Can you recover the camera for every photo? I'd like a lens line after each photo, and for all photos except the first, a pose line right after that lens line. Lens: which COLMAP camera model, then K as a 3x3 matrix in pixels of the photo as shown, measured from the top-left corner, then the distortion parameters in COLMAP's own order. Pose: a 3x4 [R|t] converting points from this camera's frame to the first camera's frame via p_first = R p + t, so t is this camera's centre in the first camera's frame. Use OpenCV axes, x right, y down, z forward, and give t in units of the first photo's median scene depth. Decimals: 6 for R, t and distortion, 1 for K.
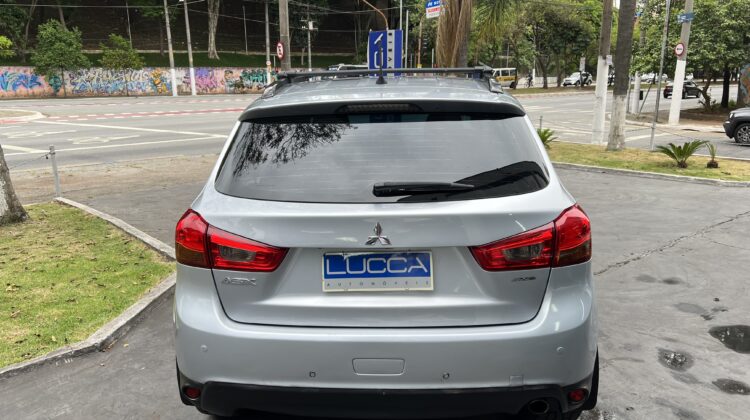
lens RADIAL K [[574.6, 0, 378.4], [0, 574.6, 210.5], [0, 0, 1]] dist [0.038908, -0.061659]
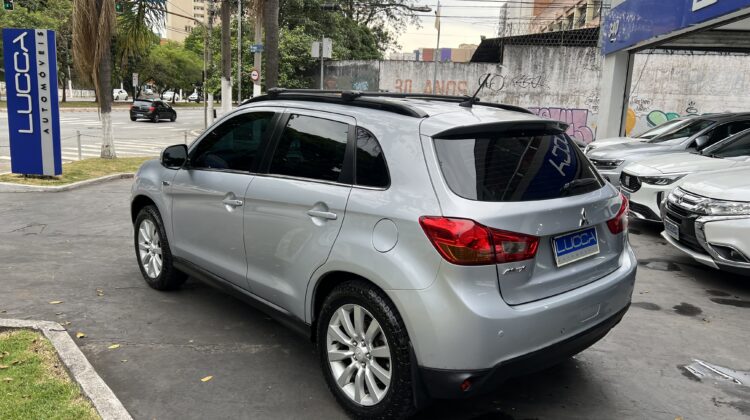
lens RADIAL K [[574.6, 0, 377.7], [0, 574.6, 209.3], [0, 0, 1]] dist [0.038908, -0.061659]
pose [[0.693567, -0.087254, 0.715088, -0.153223], [0.108244, 0.993991, 0.016299, -0.006358], [-0.712213, 0.066099, 0.698844, 0.043158]]
